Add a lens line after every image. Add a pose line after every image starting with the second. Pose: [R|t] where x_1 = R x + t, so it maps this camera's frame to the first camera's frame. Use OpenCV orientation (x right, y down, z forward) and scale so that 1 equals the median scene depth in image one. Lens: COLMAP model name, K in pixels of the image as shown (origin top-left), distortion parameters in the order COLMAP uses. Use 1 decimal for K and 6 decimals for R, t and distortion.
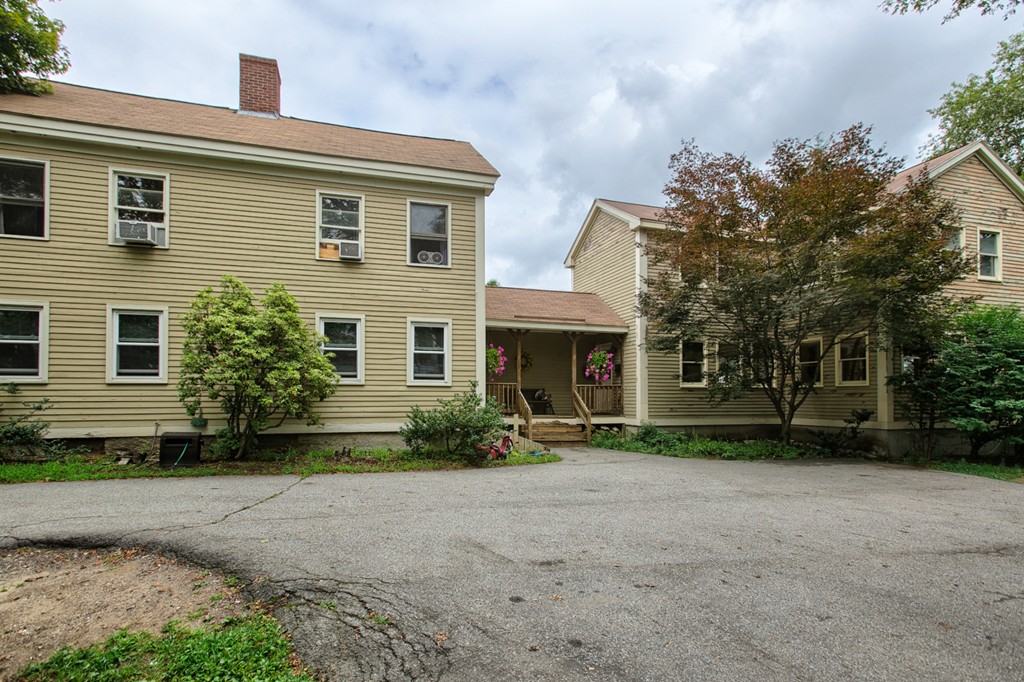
lens RADIAL K [[548.5, 0, 495.1], [0, 548.5, 385.1], [0, 0, 1]] dist [0.010810, 0.005964]
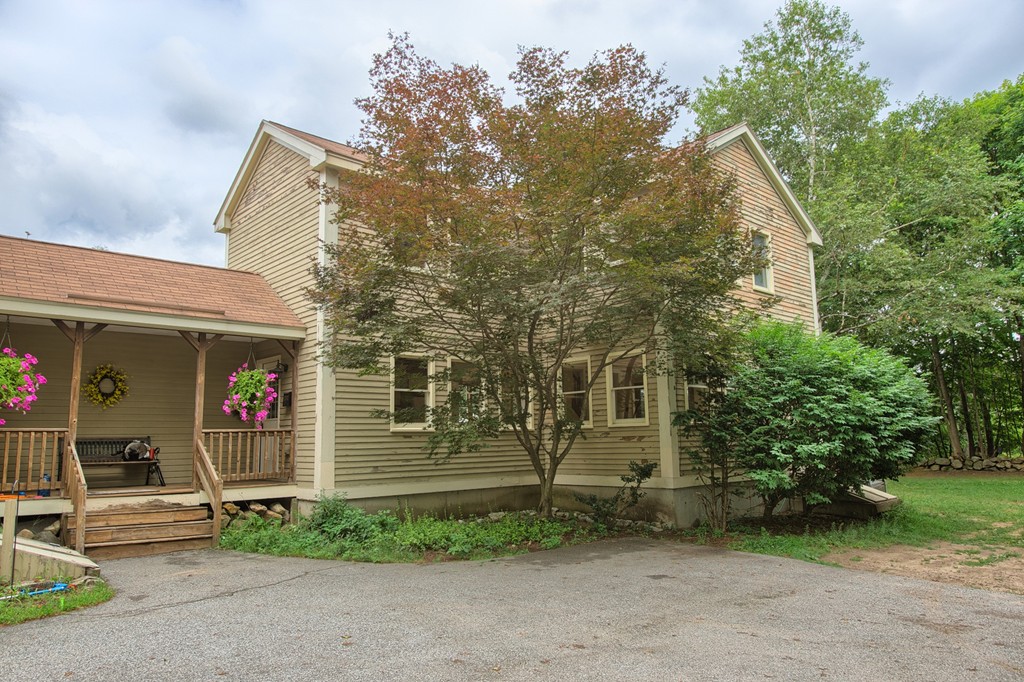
lens RADIAL K [[698.9, 0, 510.4], [0, 698.9, 339.4], [0, 0, 1]] dist [-0.010504, -0.000485]
pose [[0.908348, 0.039578, 0.416339, 0.143011], [0.011840, 0.992679, -0.120198, -0.002912], [-0.418048, 0.114111, 0.901229, 0.259398]]
